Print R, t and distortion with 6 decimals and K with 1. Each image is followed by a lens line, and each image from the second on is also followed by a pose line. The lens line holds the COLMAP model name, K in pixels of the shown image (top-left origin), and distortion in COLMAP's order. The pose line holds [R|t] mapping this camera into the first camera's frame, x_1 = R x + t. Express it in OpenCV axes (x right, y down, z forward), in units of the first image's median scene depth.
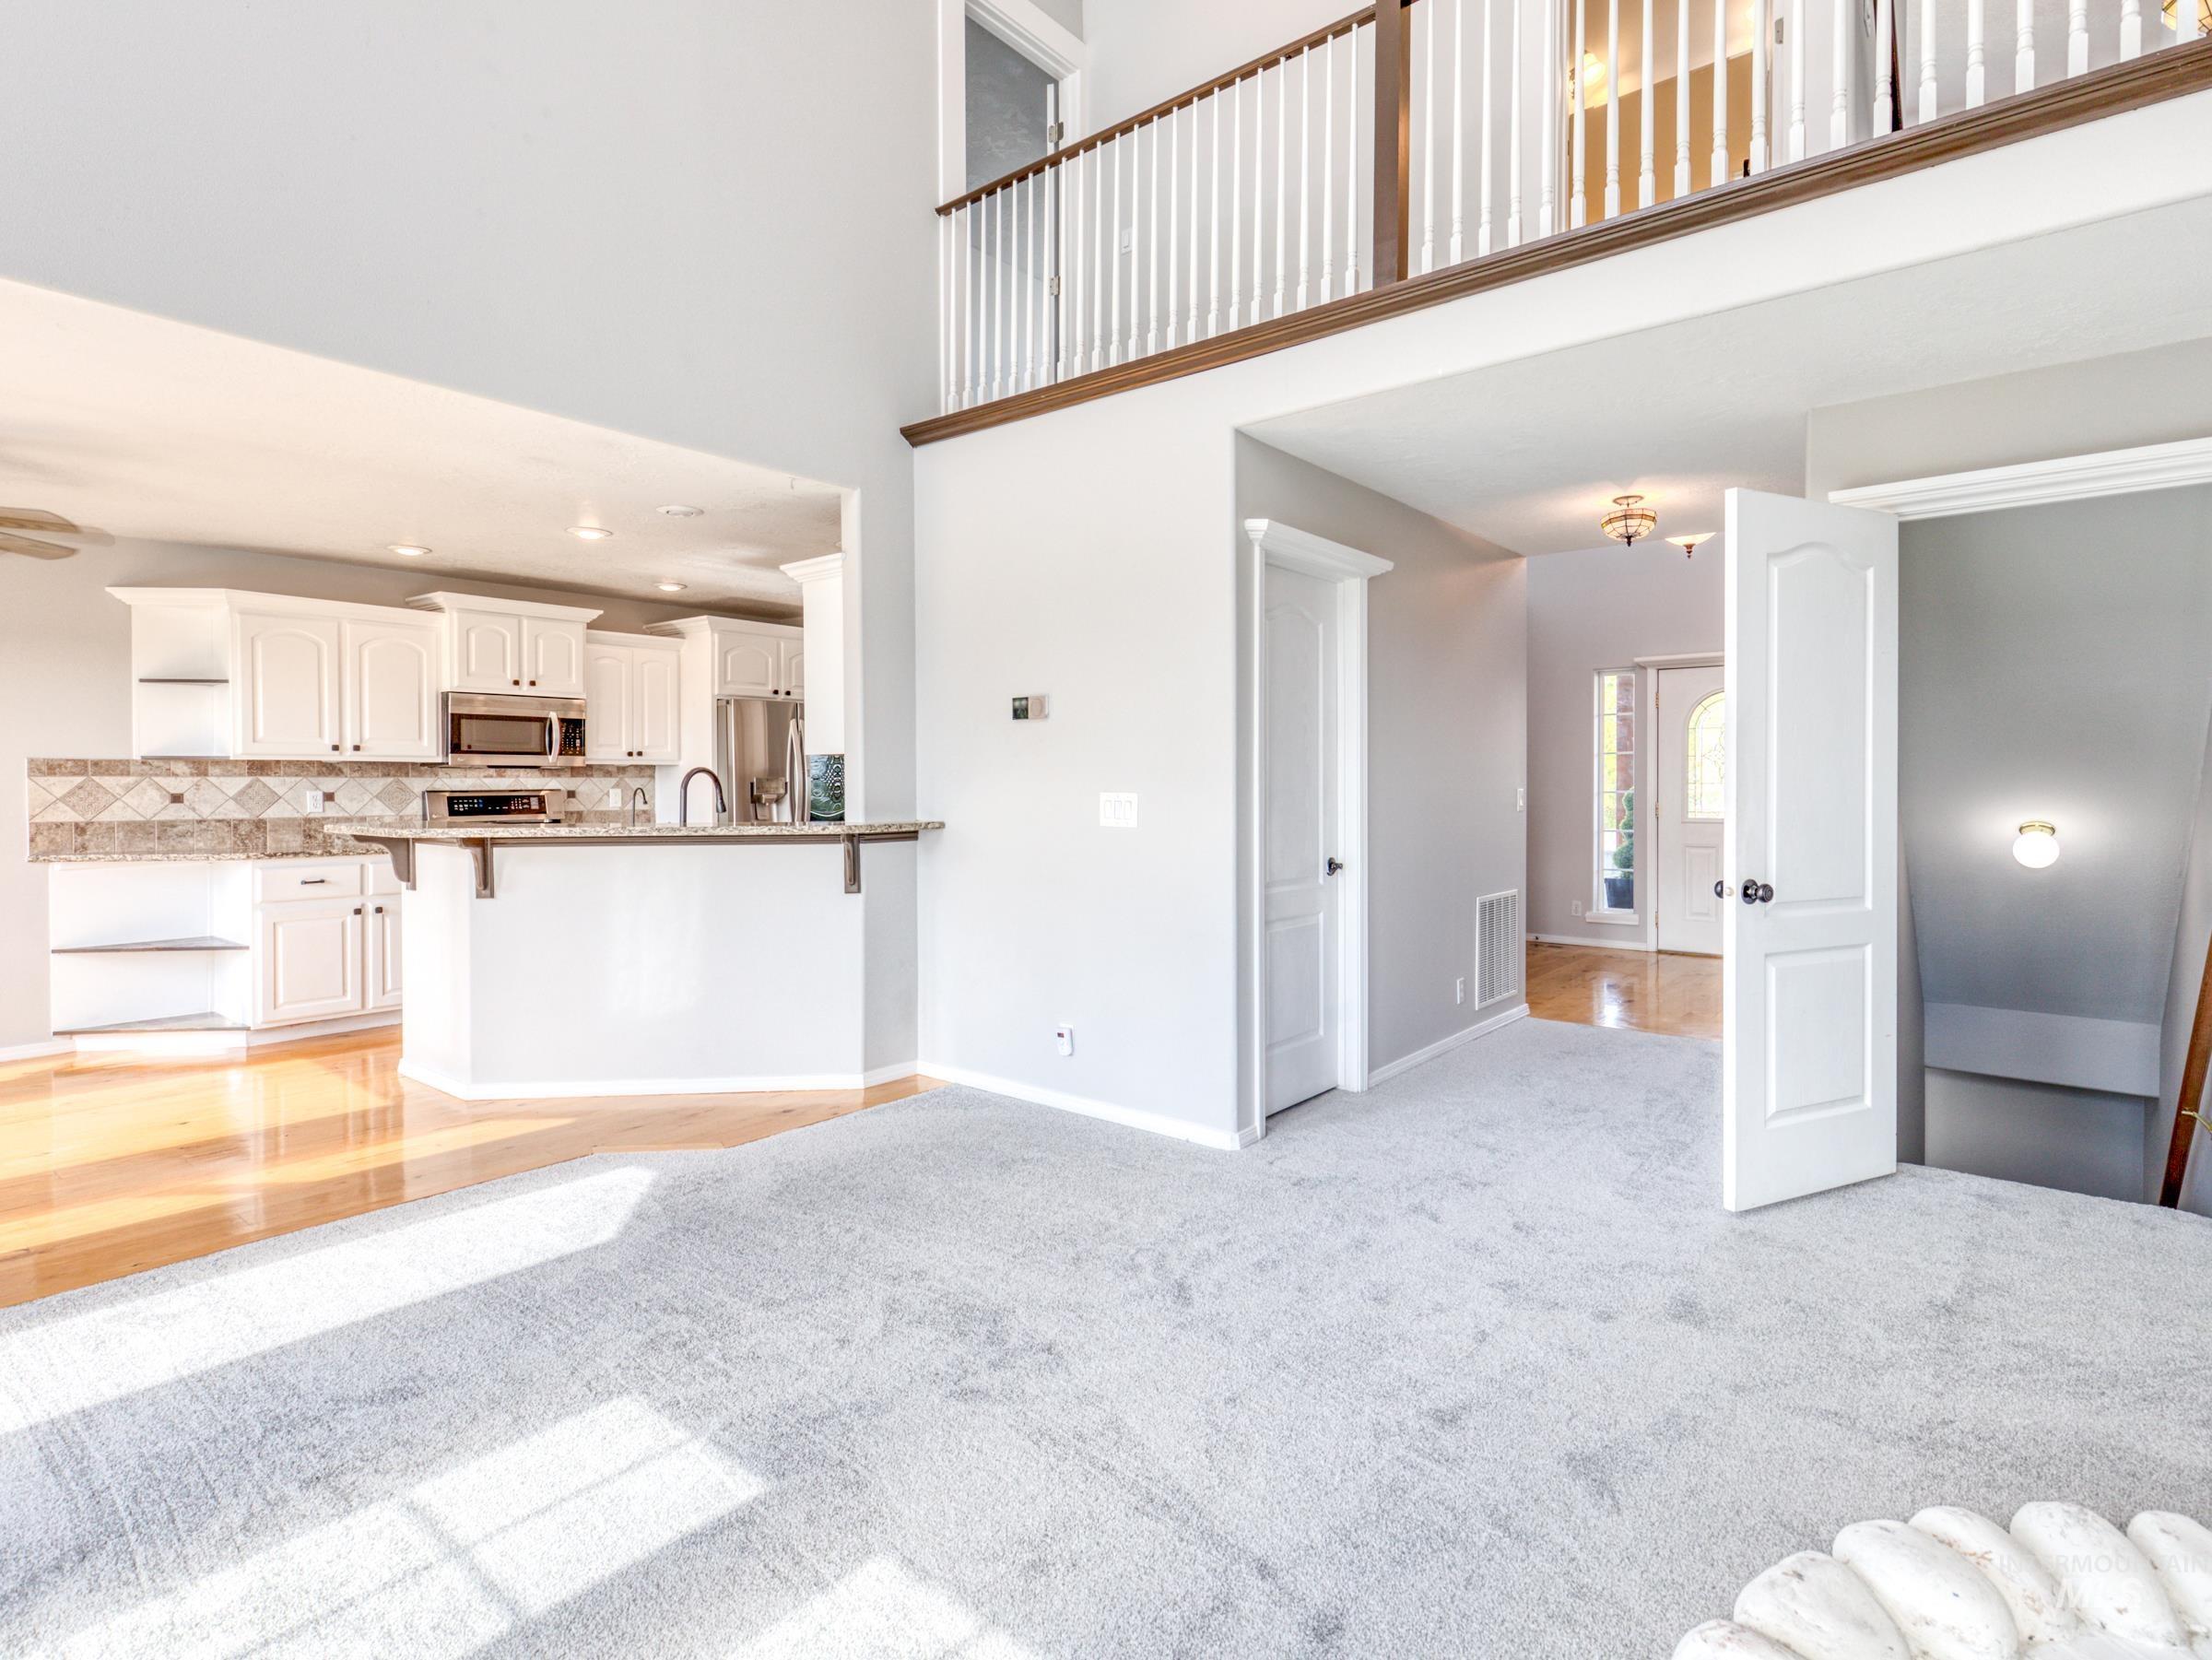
lens RADIAL K [[1150.2, 0, 1060.0], [0, 1150.2, 796.8], [0, 0, 1]] dist [0.004485, 0.000168]
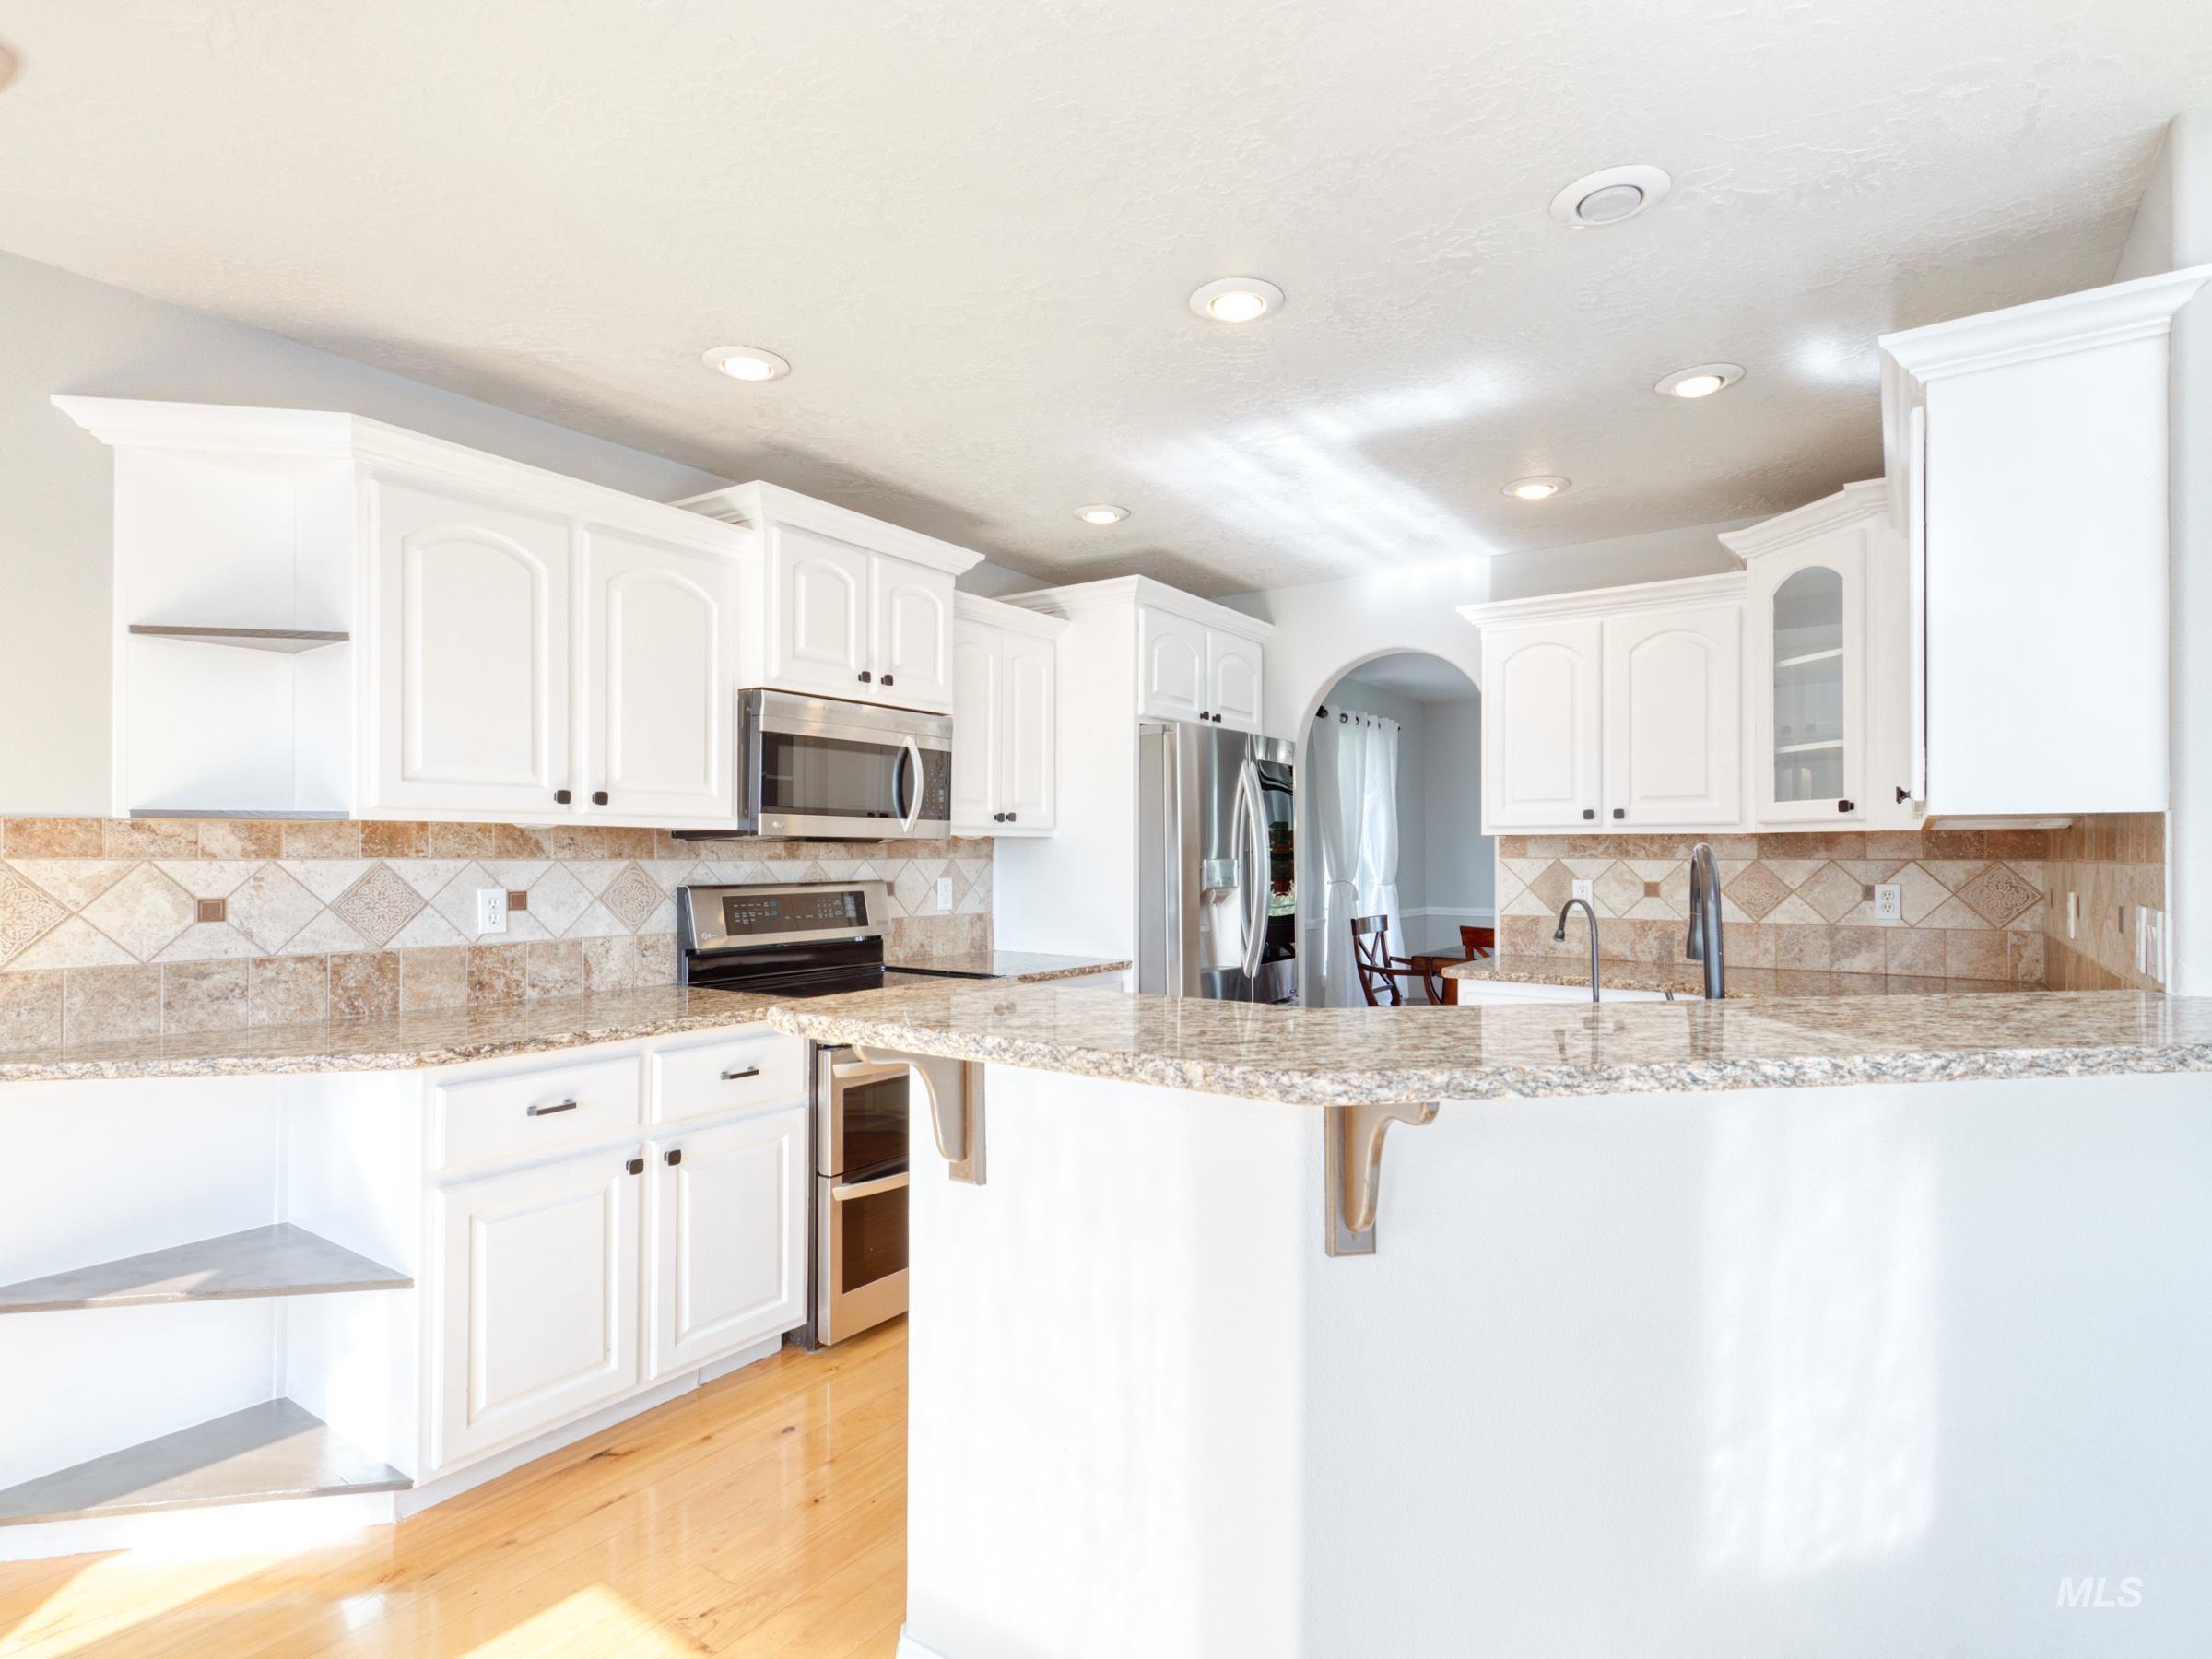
lens RADIAL K [[1150.1, 0, 1066.9], [0, 1150.1, 850.7], [0, 0, 1]] dist [0.004485, 0.000168]
pose [[0.997036, 0.004487, 0.076799, -0.463138], [-0.003091, 0.999828, -0.018291, -0.013212], [-0.076868, 0.017999, 0.996879, 0.527261]]
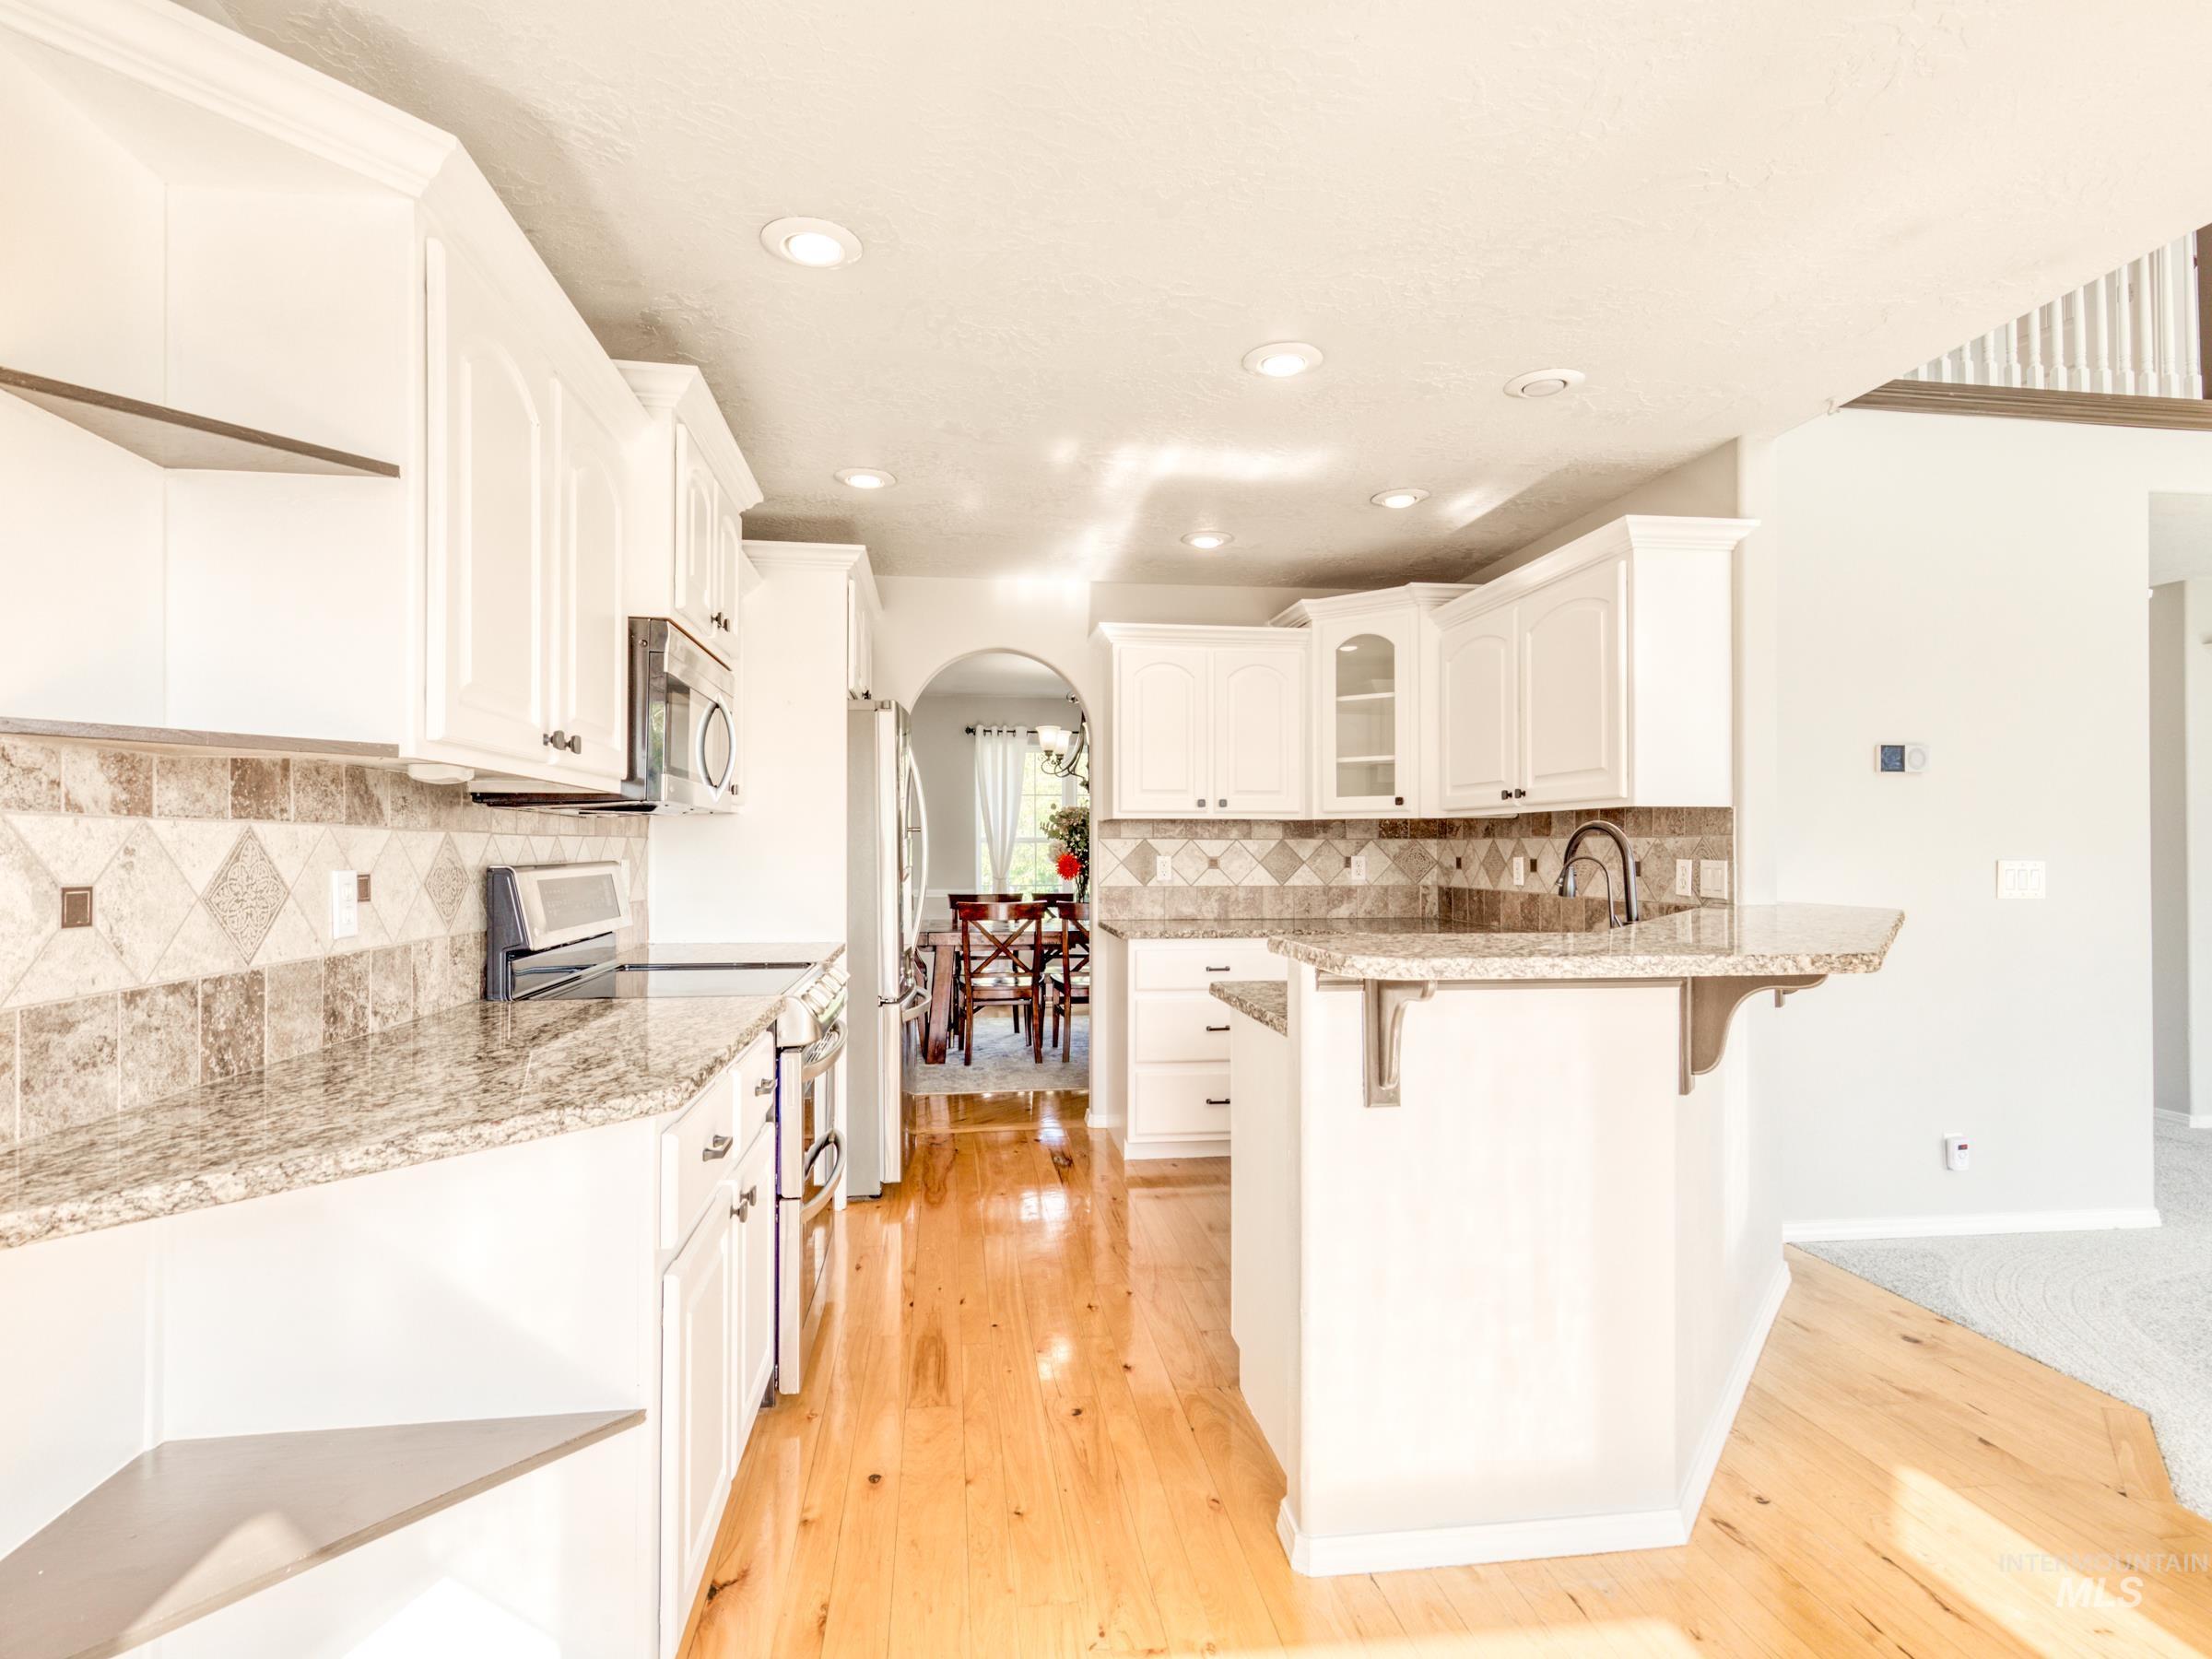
lens RADIAL K [[1150.1, 0, 1104.8], [0, 1150.1, 836.3], [0, 0, 1]] dist [0.004485, 0.000168]
pose [[0.666258, 0.010620, 0.745646, -0.769705], [0.007520, 0.999752, -0.020959, -0.006290], [-0.745683, 0.019572, 0.666013, 0.657739]]
